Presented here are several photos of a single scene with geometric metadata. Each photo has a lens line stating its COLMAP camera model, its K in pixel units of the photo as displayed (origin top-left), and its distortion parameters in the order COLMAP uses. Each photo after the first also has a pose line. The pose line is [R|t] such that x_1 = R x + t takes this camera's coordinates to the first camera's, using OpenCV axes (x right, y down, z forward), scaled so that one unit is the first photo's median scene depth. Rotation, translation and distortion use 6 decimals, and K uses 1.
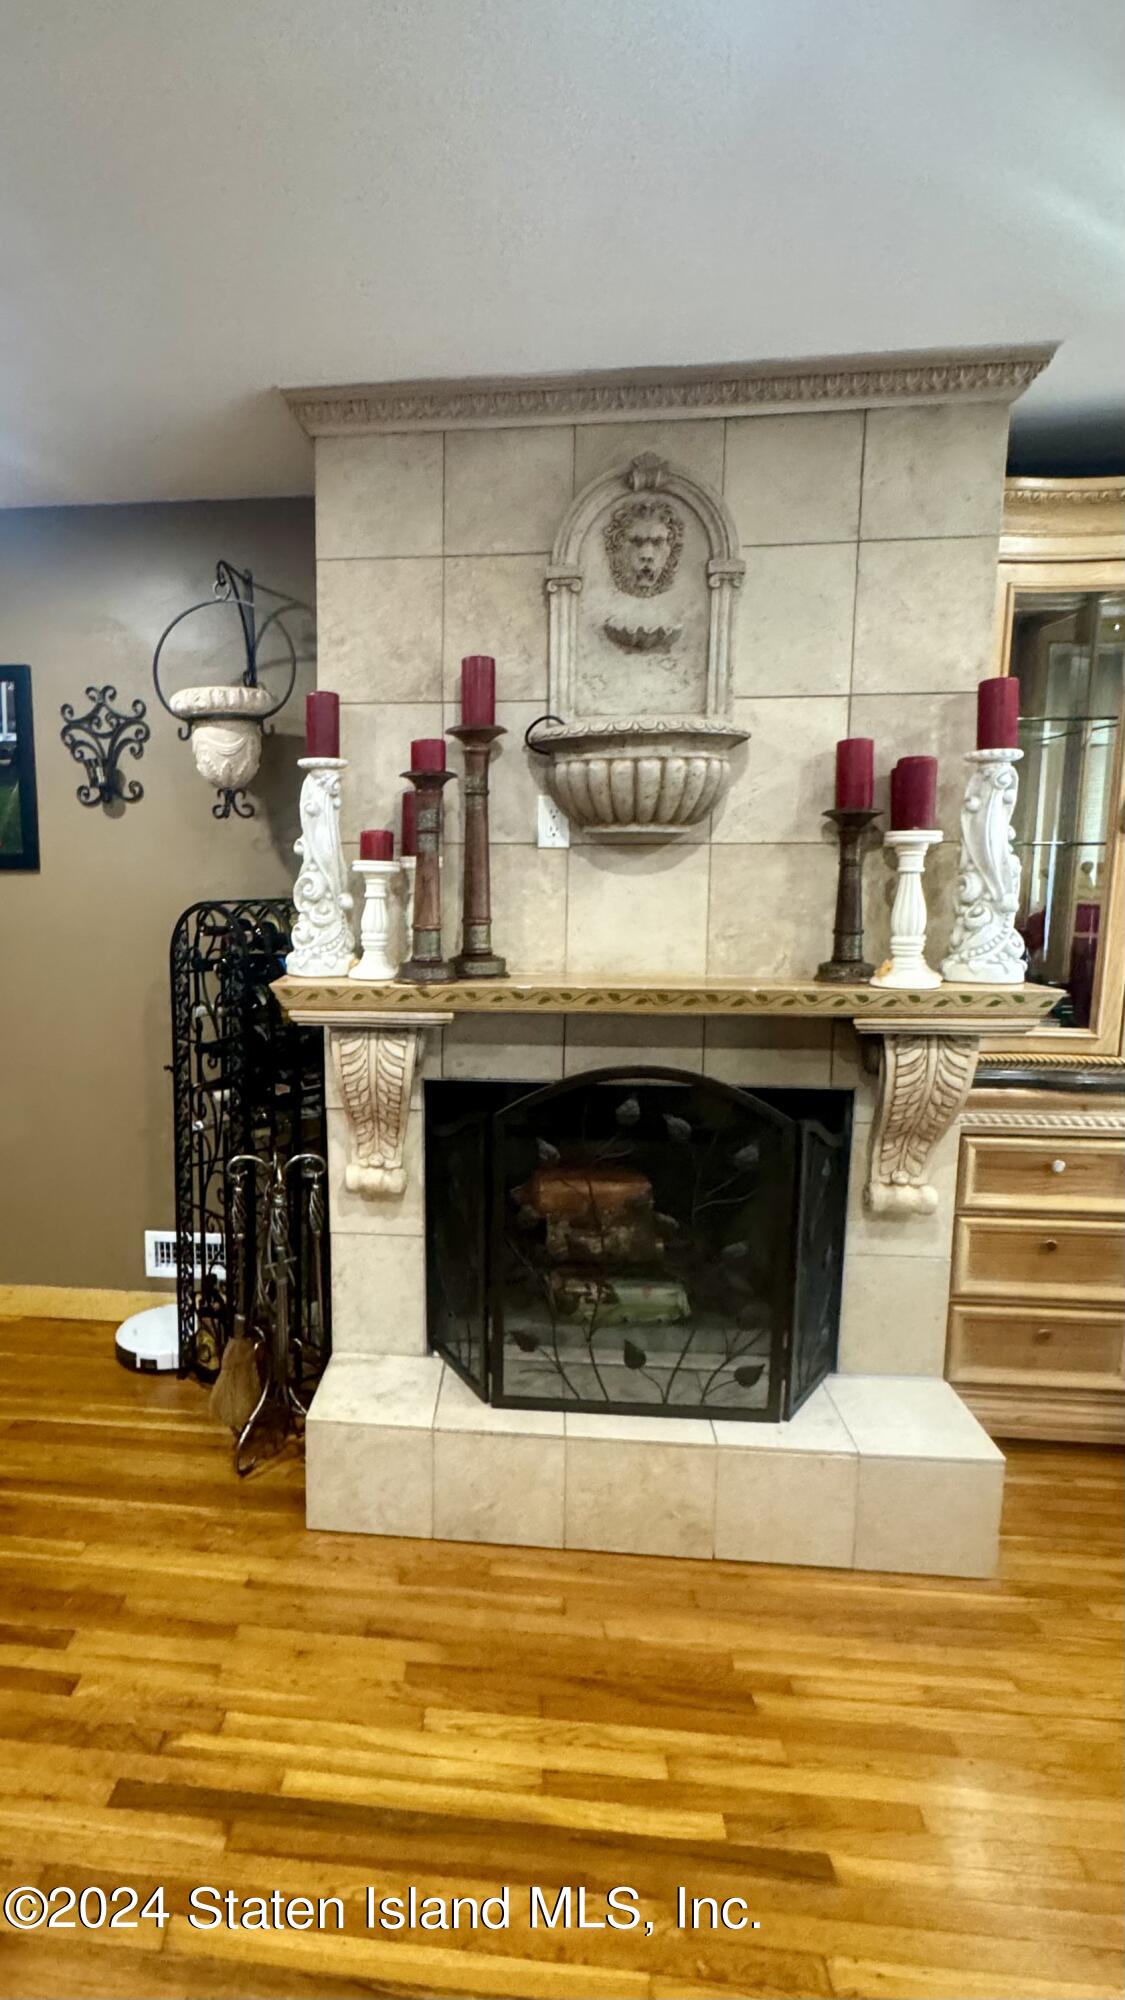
lens RADIAL K [[1024.7, 0, 560.0], [0, 1024.7, 990.1], [0, 0, 1]] dist [-0.003035, -0.000211]
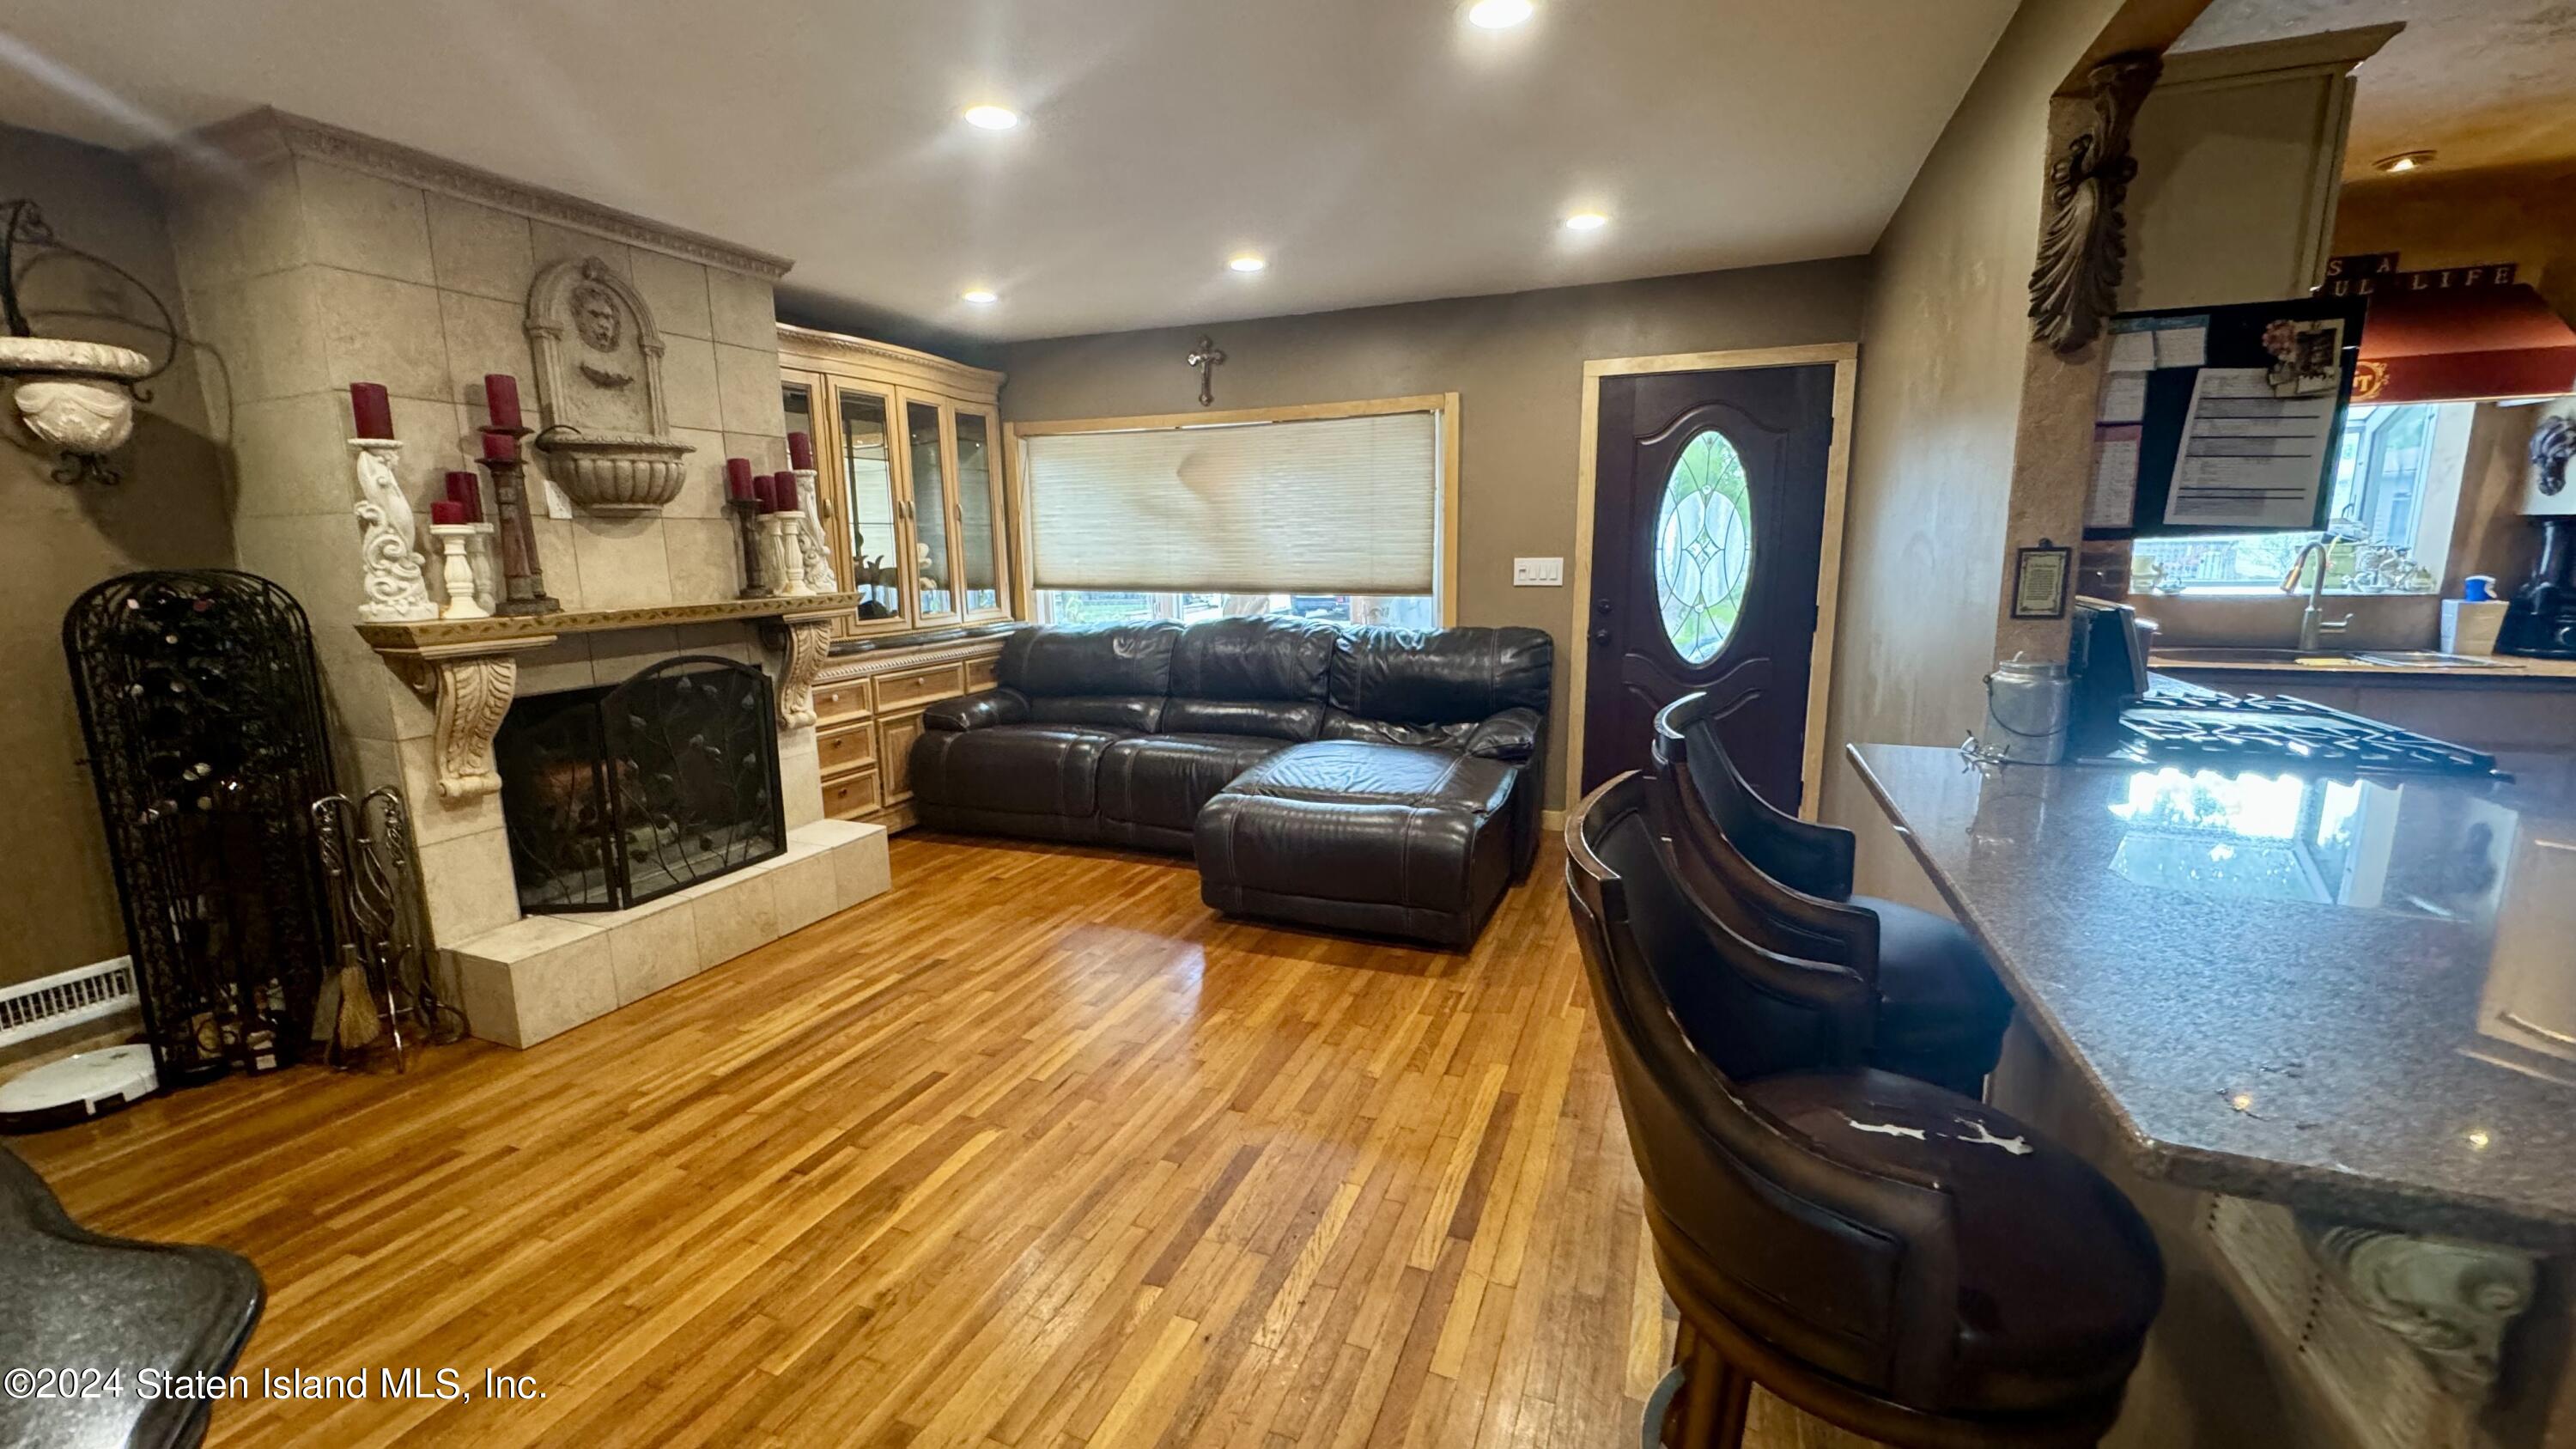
lens RADIAL K [[1026.4, 0, 1283.9], [0, 1026.4, 730.6], [0, 0, 1]] dist [-0.000793, -0.000066]
pose [[0.264469, -0.176534, 0.948099, -1.171040], [0.150079, 0.978660, 0.140361, 0.100202], [-0.952645, 0.105168, 0.285320, -0.324987]]
